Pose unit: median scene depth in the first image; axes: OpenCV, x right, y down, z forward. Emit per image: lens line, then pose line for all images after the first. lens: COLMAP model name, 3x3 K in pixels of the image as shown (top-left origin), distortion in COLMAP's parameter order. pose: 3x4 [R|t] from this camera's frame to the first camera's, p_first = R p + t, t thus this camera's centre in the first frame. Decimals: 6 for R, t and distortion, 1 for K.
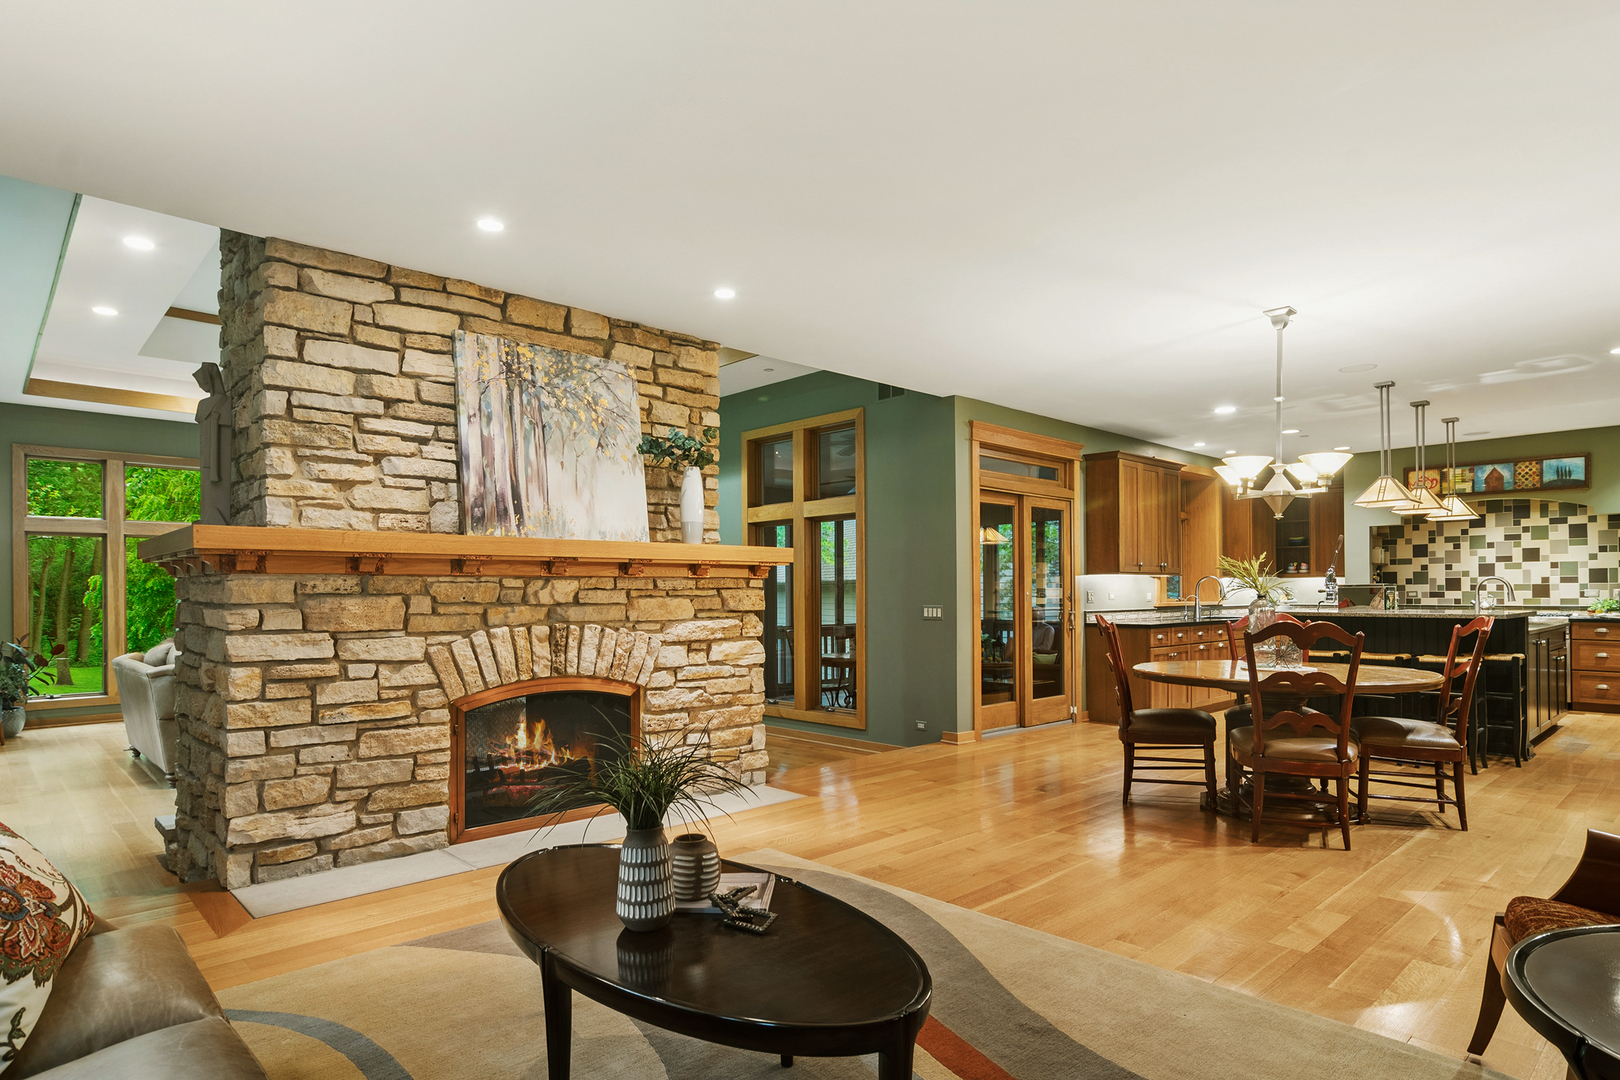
lens RADIAL K [[879.7, 0, 819.2], [0, 879.7, 589.1], [0, 0, 1]] dist [0.003194, -0.001330]
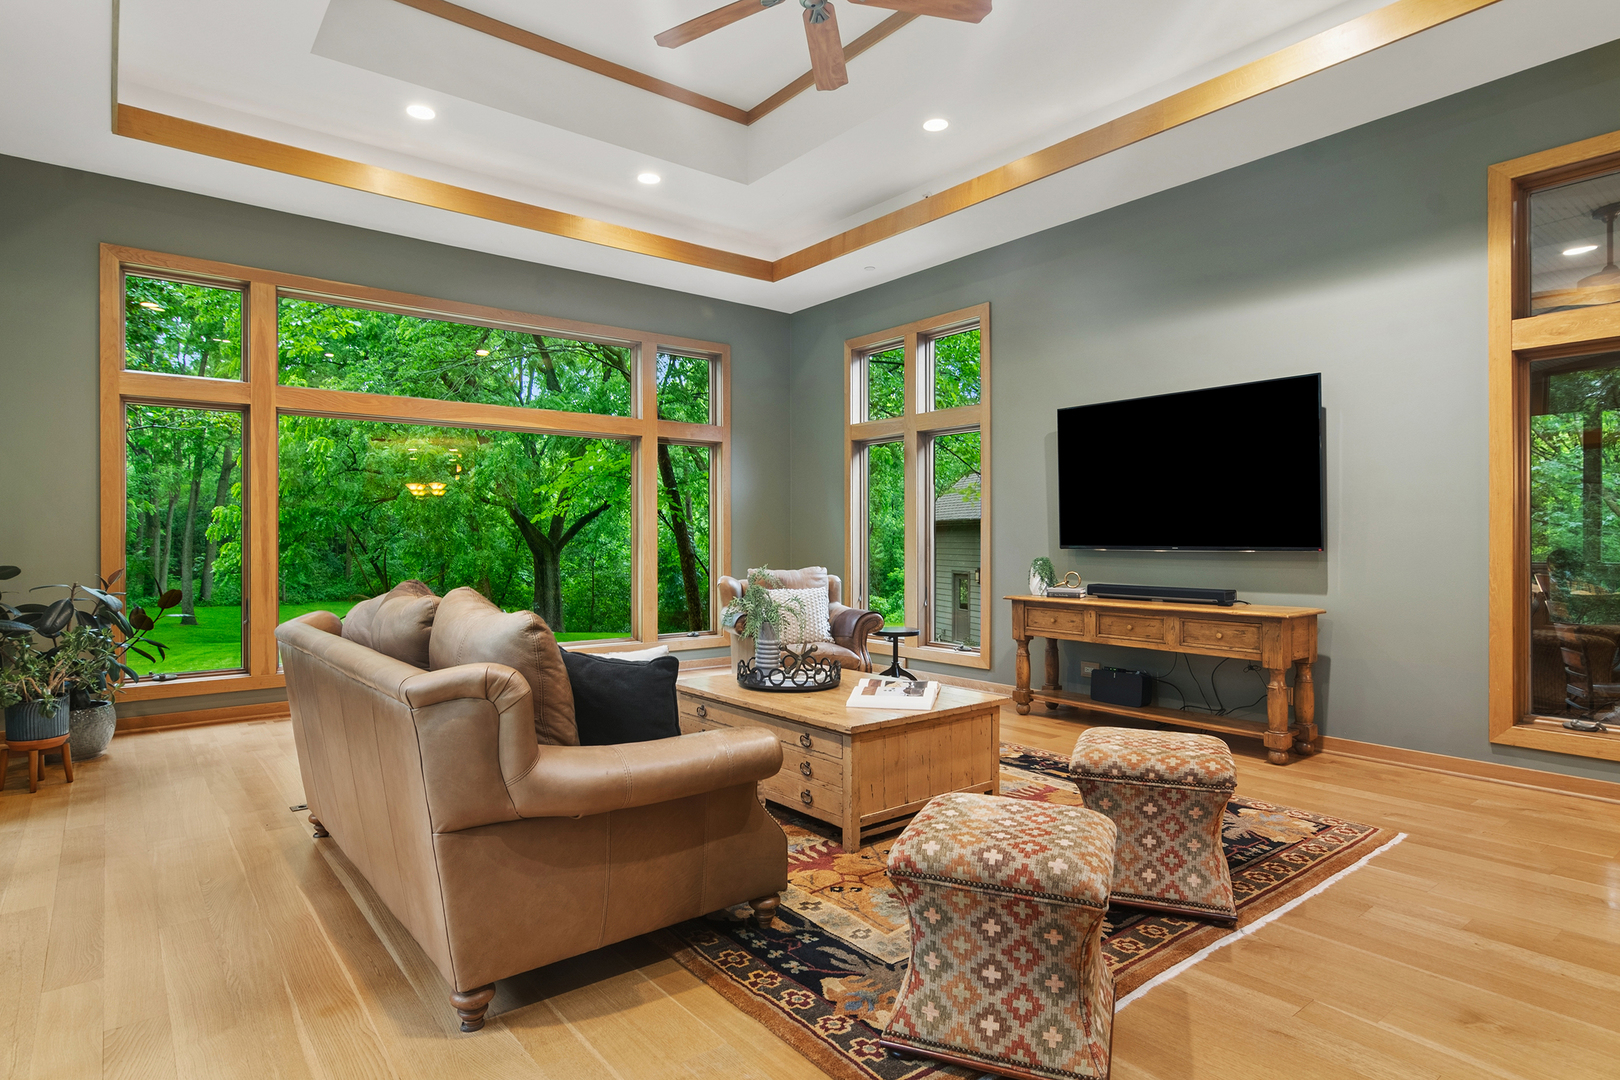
lens RADIAL K [[879.7, 0, 808.8], [0, 879.7, 531.8], [0, 0, 1]] dist [0.003194, -0.001330]
pose [[0.995416, 0.004572, -0.095527, -0.408669], [-0.004838, 0.999985, -0.002553, 0.025417], [0.095514, 0.003004, 0.995424, 0.483393]]
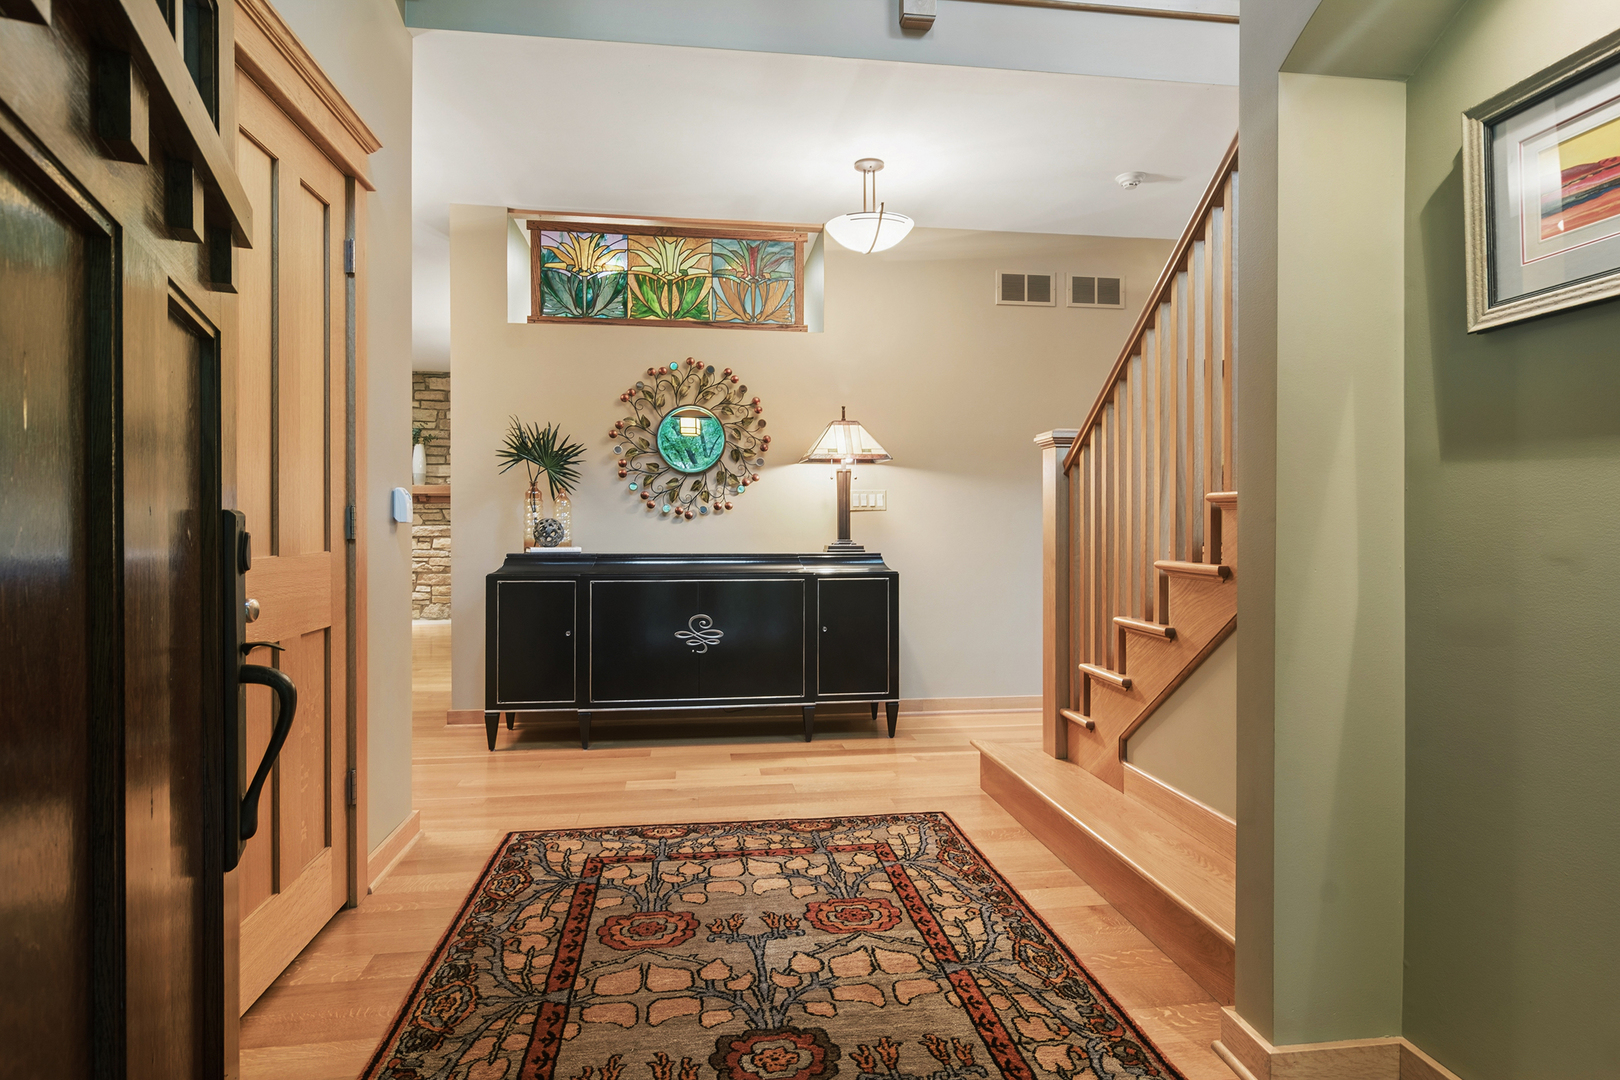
lens RADIAL K [[879.7, 0, 812.8], [0, 879.7, 529.8], [0, 0, 1]] dist [0.003194, -0.001330]
pose [[0.809798, 0.012278, -0.586581, 0.939995], [-0.003551, 0.999865, 0.016026, 0.006588], [0.586698, -0.010895, 0.809732, -0.016588]]
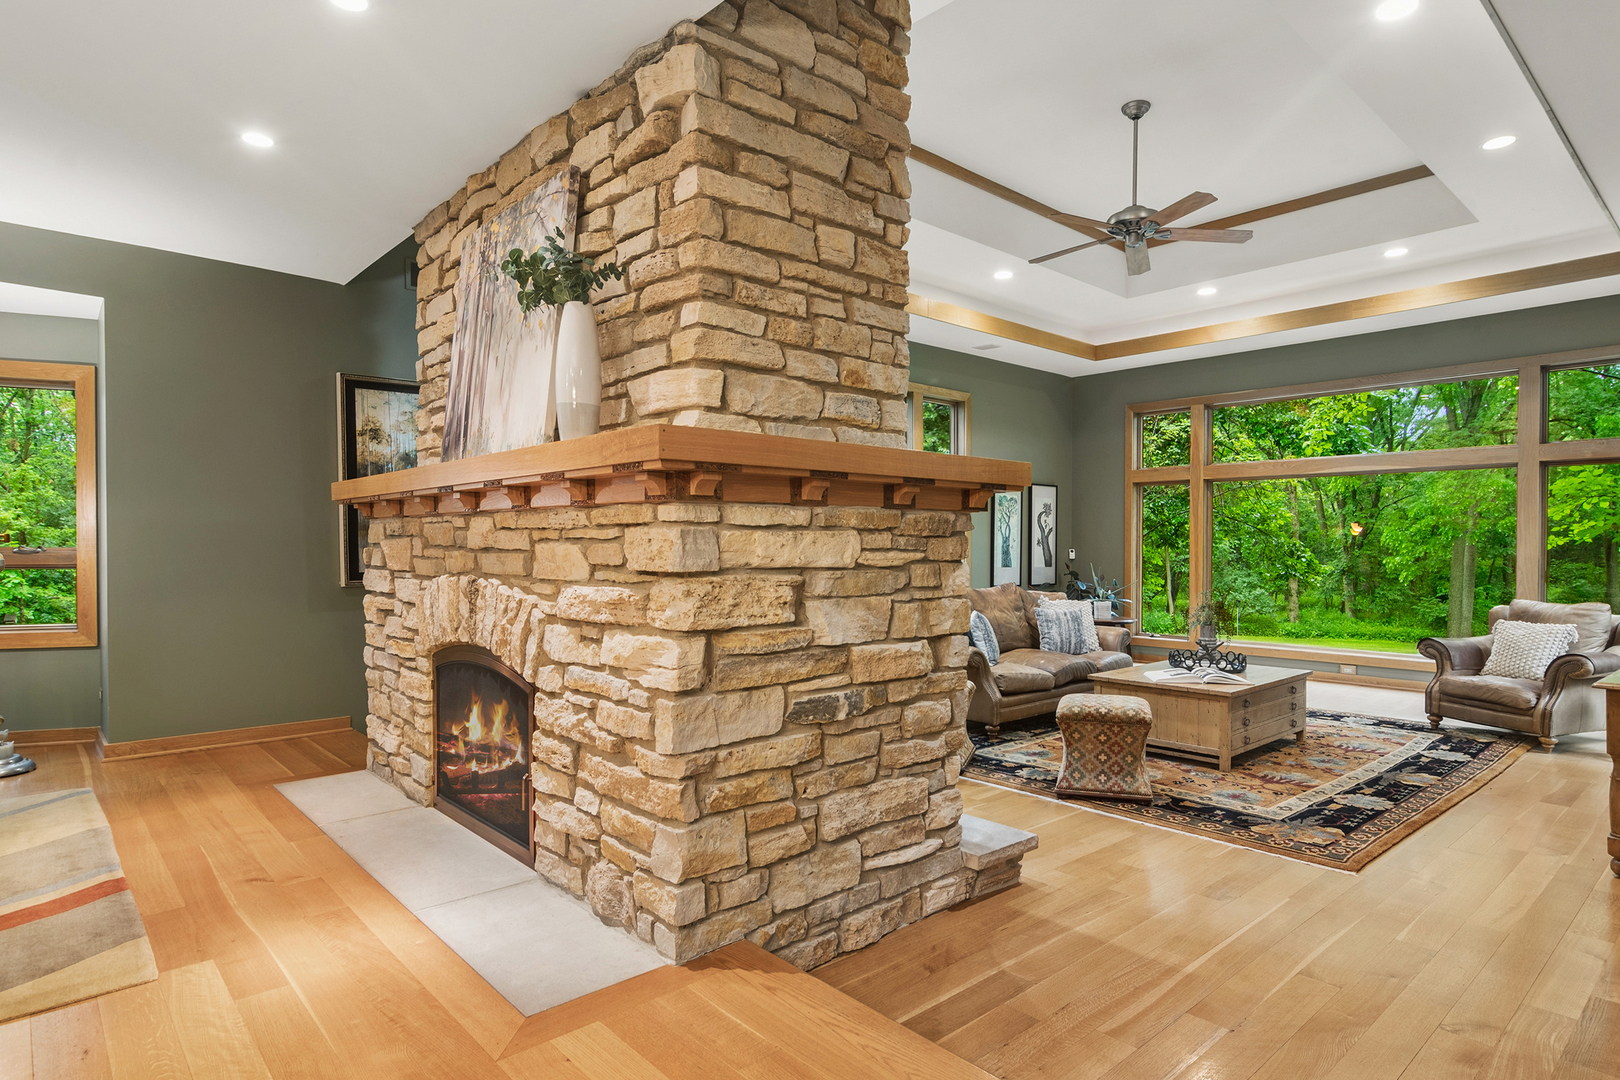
lens RADIAL K [[879.7, 0, 817.1], [0, 879.7, 555.8], [0, 0, 1]] dist [0.003194, -0.001330]
pose [[-0.032418, 0.019397, -0.999286, 0.230151], [0.001477, 0.999812, 0.019359, 0.004428], [0.999473, -0.000849, -0.032440, 0.669644]]
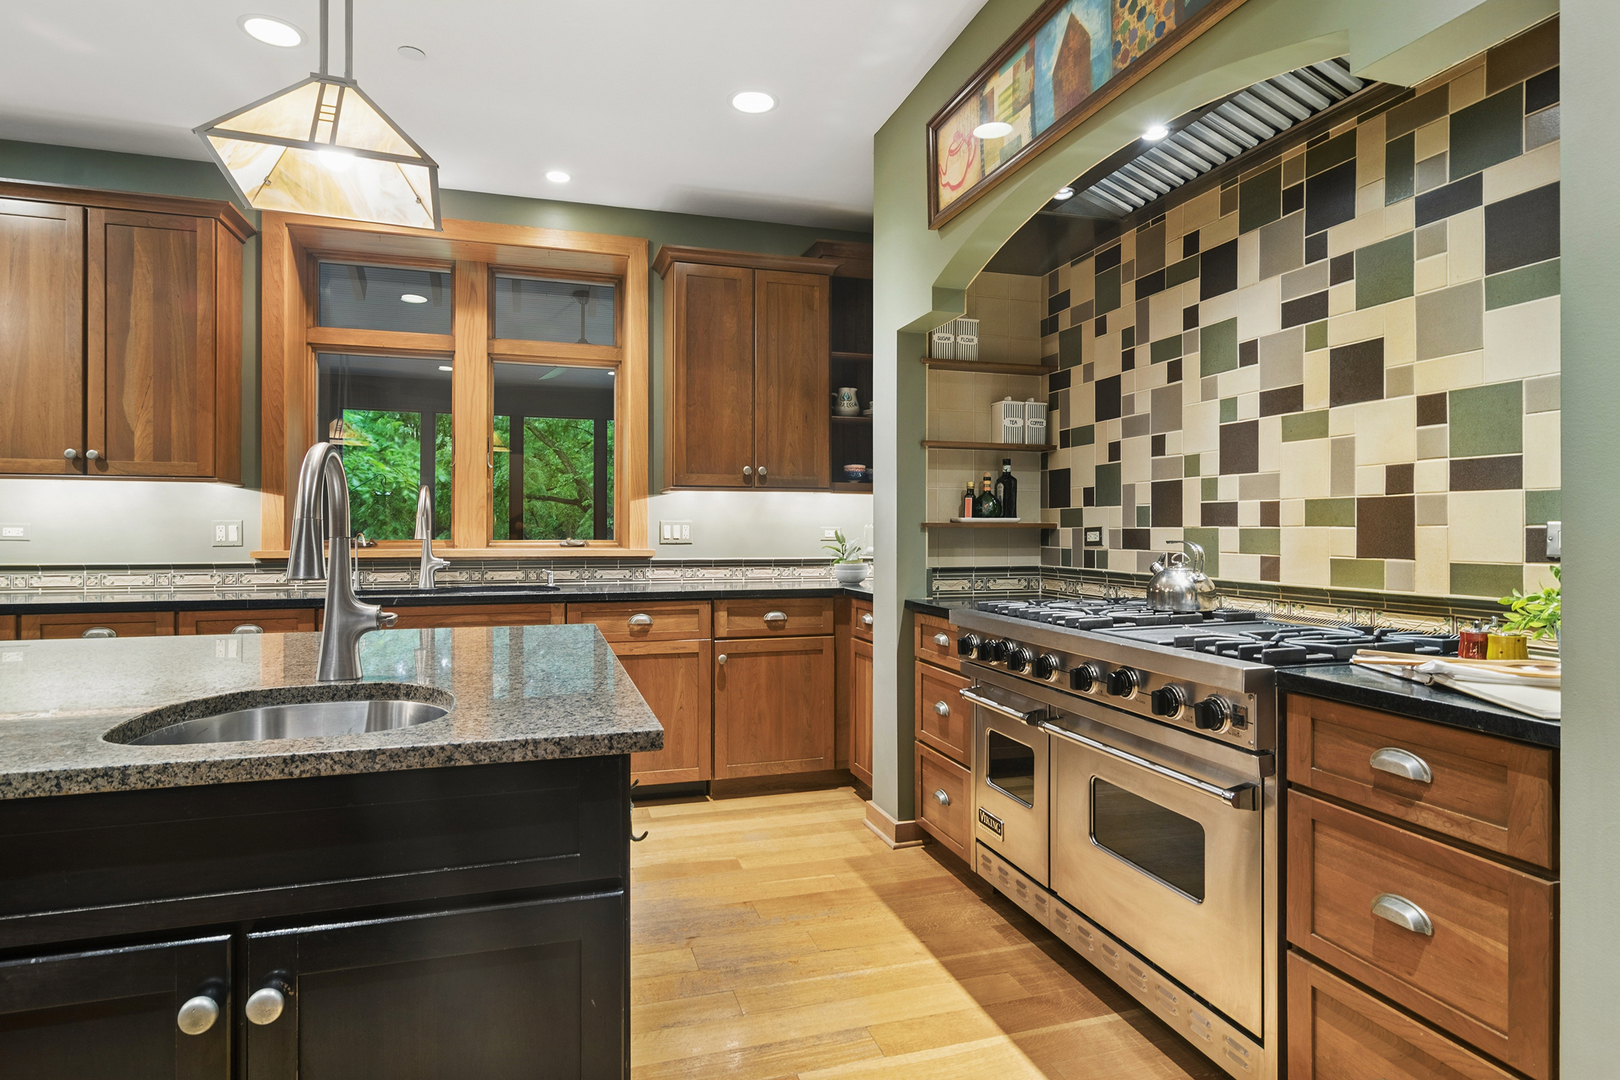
lens RADIAL K [[879.7, 0, 803.1], [0, 879.7, 528.4], [0, 0, 1]] dist [0.003194, -0.001330]
pose [[0.892542, 0.007905, -0.450895, 0.837500], [-0.005803, 0.999965, 0.006045, 0.001619], [0.450927, -0.002779, 0.892556, 0.777372]]
